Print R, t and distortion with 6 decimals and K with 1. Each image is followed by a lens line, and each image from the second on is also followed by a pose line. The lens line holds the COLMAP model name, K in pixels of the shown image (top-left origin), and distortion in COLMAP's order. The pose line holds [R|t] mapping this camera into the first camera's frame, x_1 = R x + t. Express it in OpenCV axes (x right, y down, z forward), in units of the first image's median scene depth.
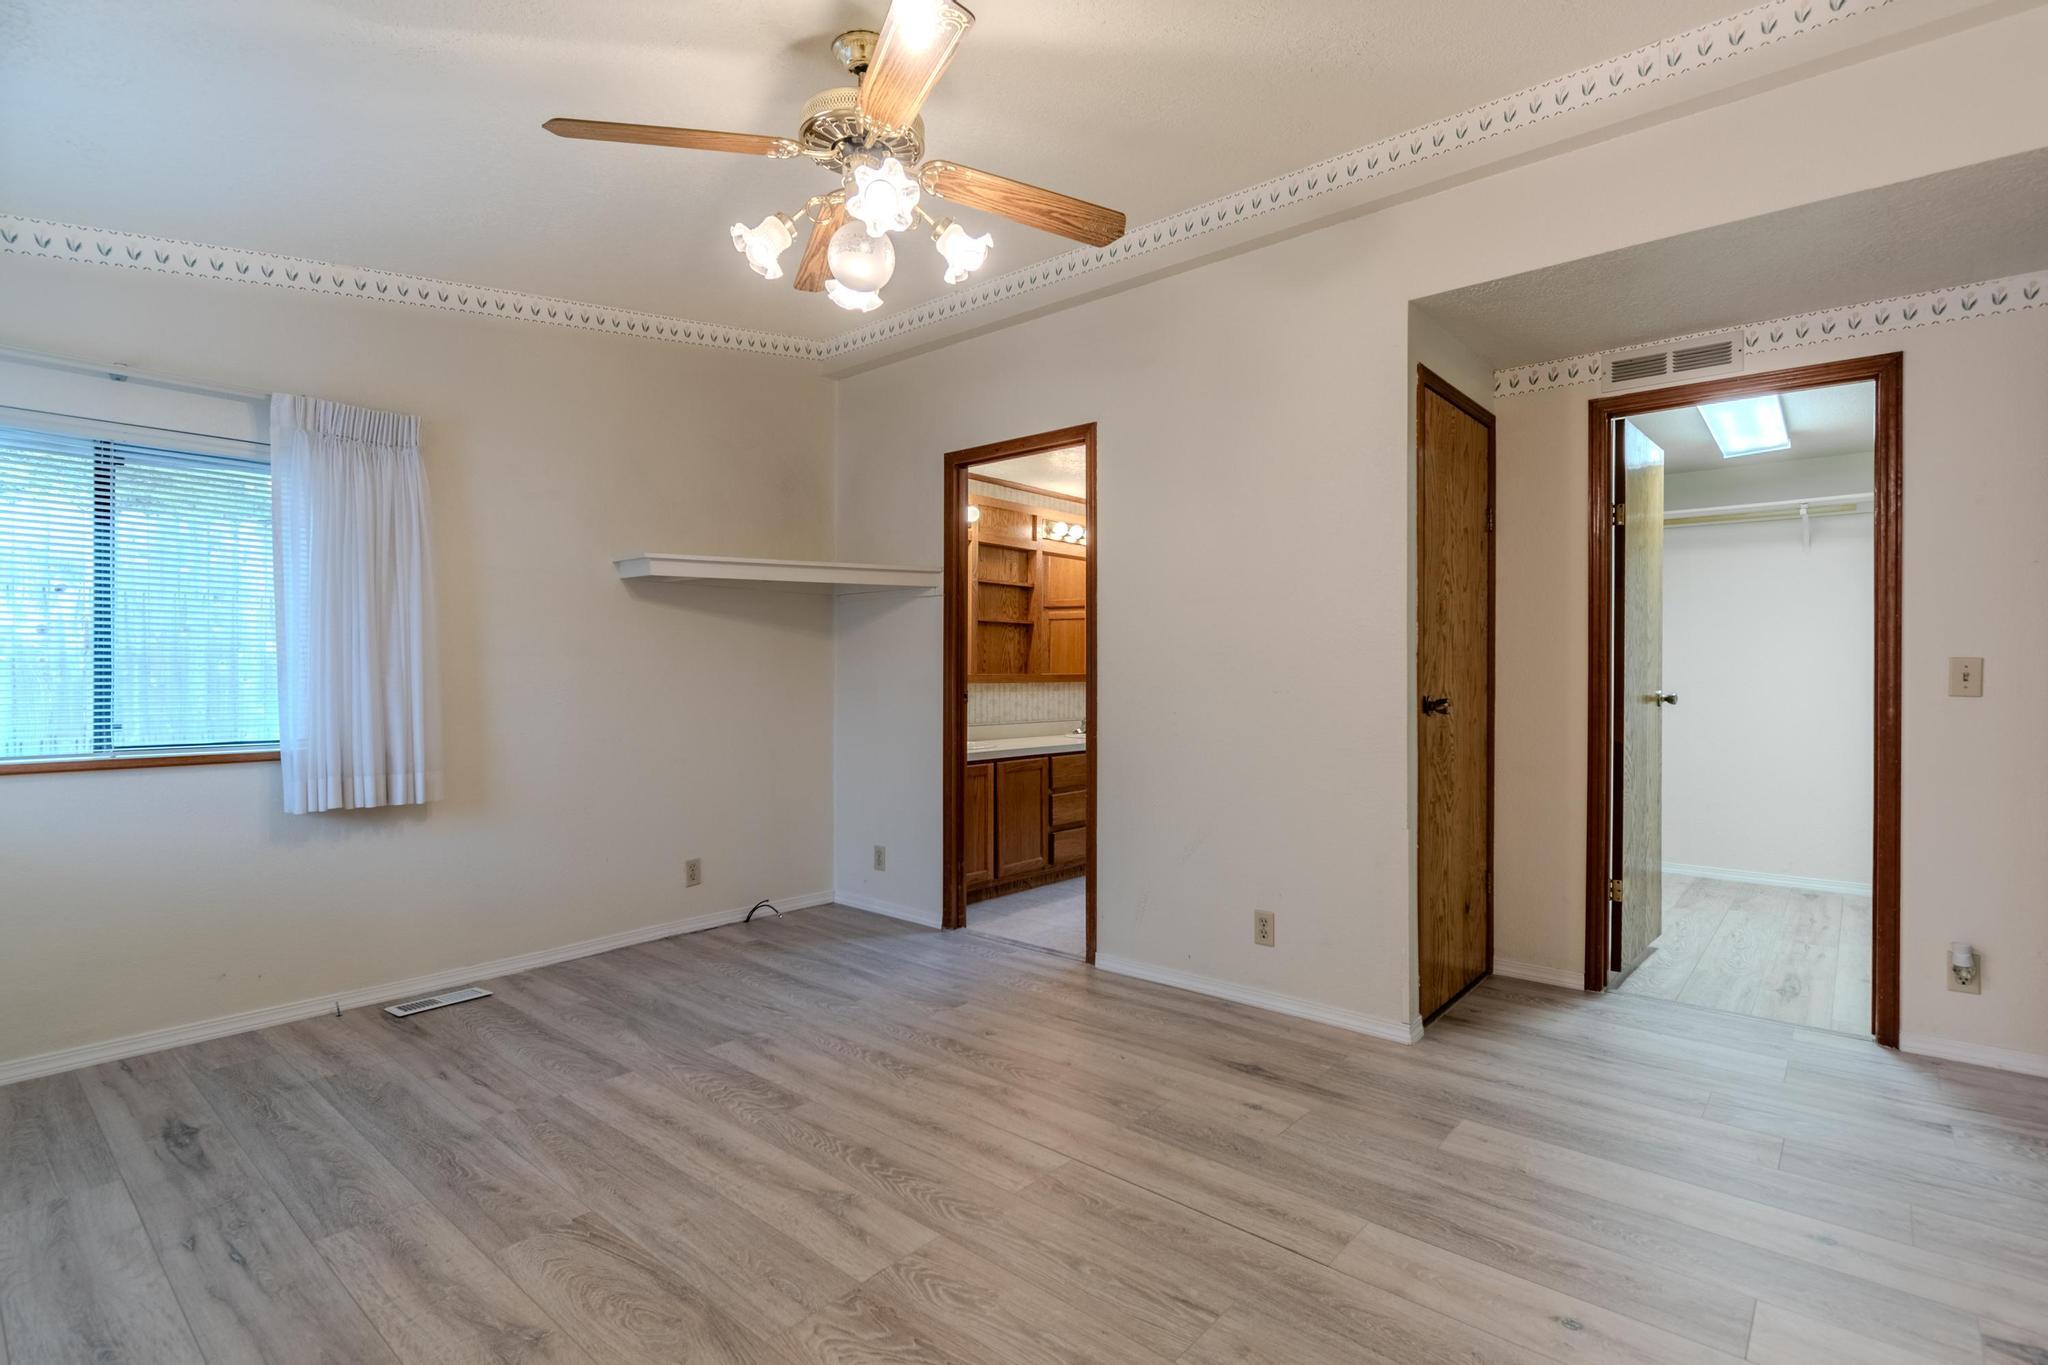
lens RADIAL K [[974.2, 0, 983.9], [0, 974.2, 682.7], [0, 0, 1]] dist [0.000946, -0.000159]
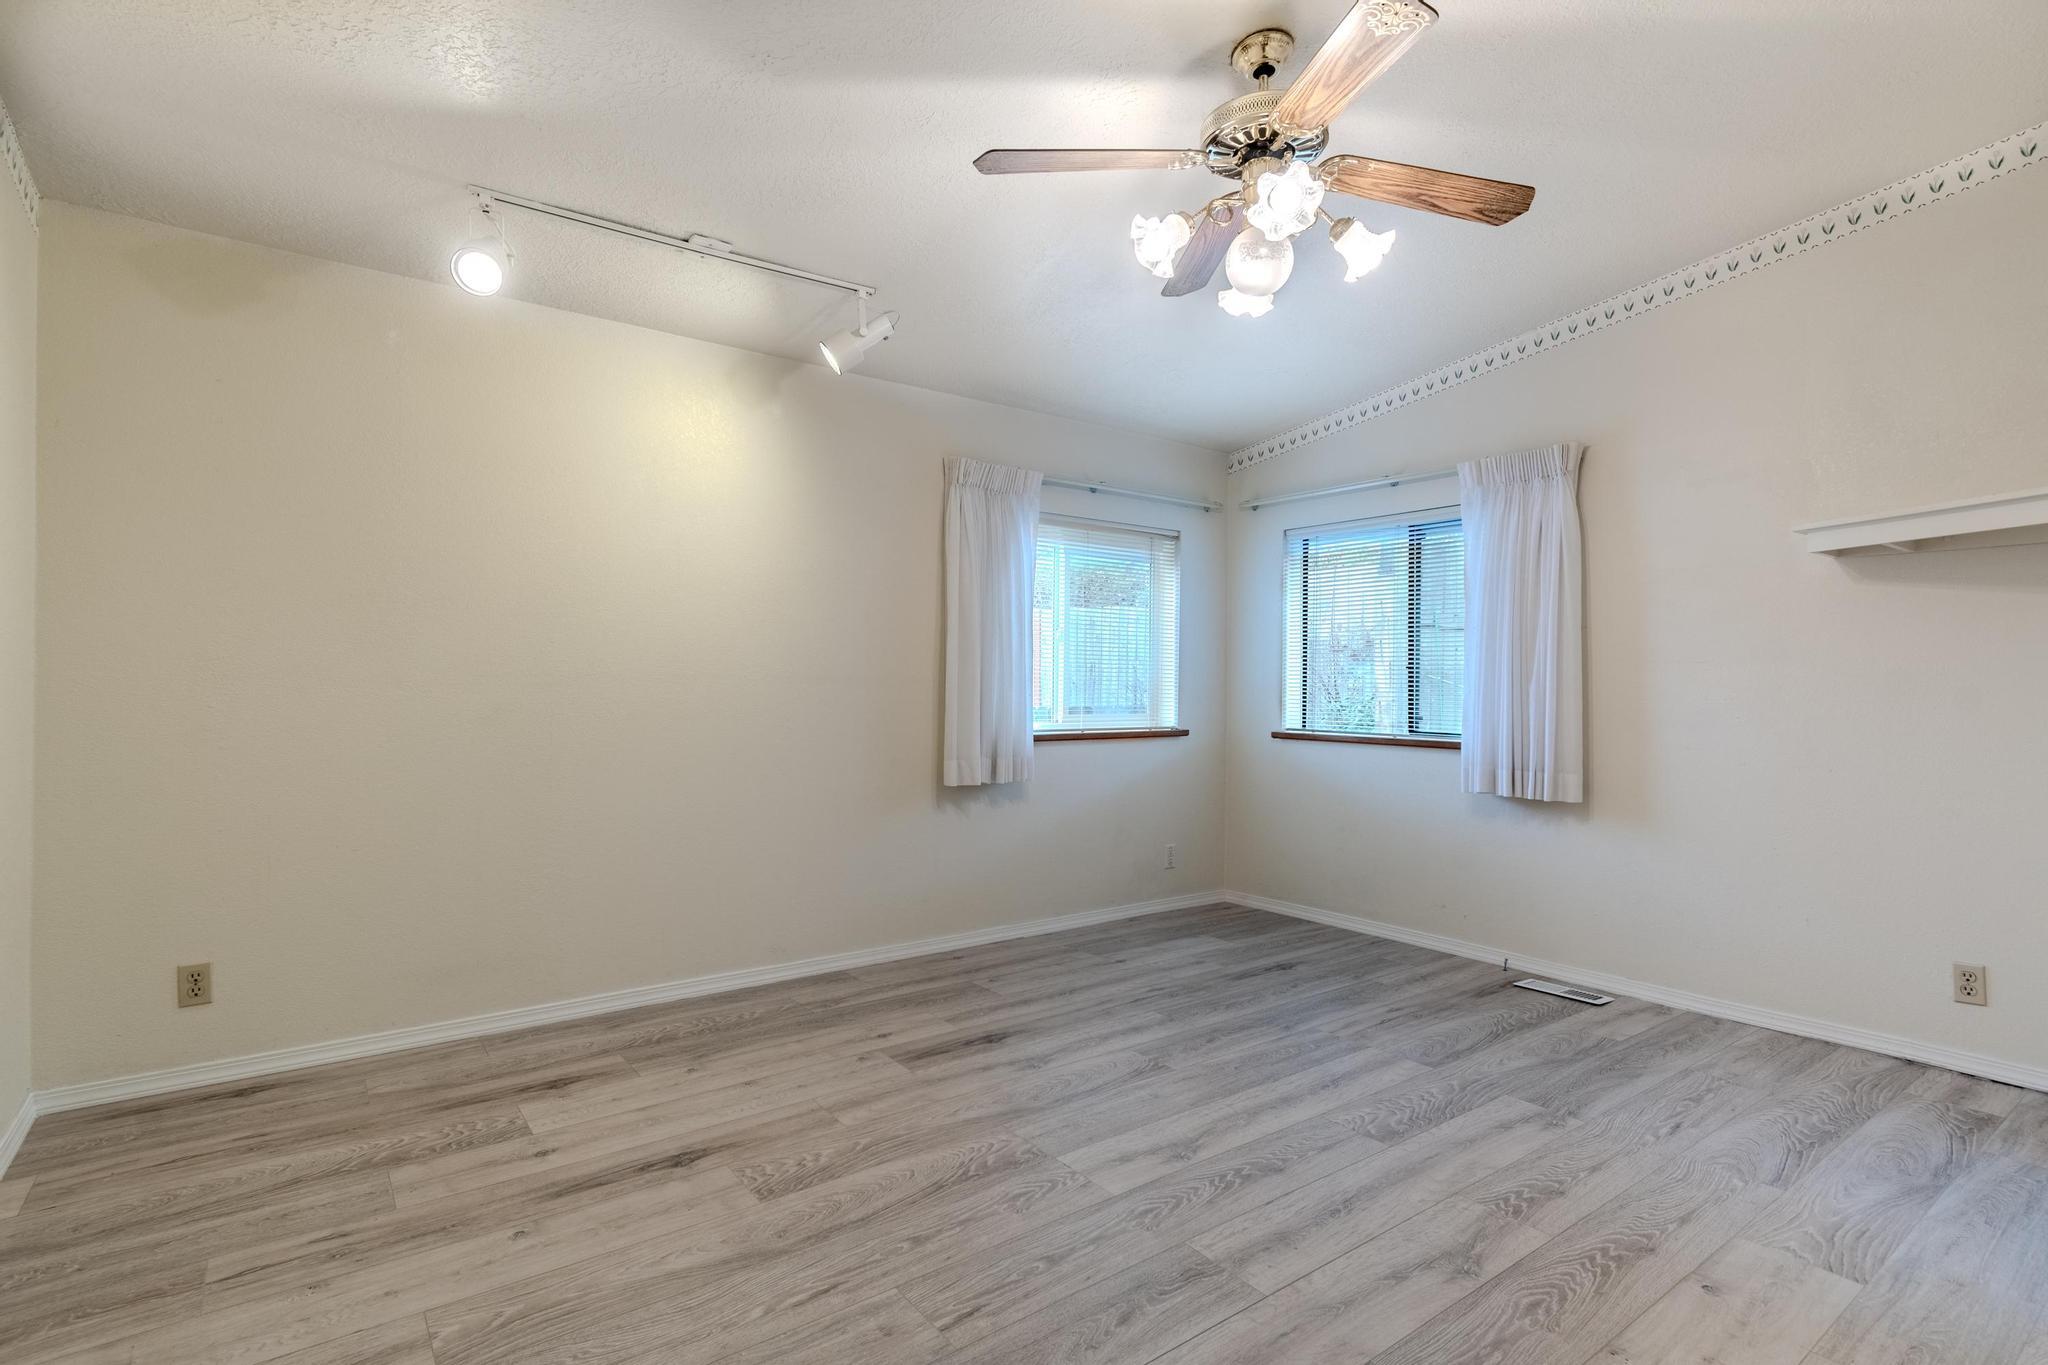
lens RADIAL K [[974.2, 0, 983.9], [0, 974.2, 682.7], [0, 0, 1]] dist [0.000946, -0.000159]
pose [[-0.218883, -0.002174, -0.975749, 0.752380], [-0.013741, 0.999905, 0.000855, 0.009340], [0.975654, 0.013595, -0.218892, 0.802235]]
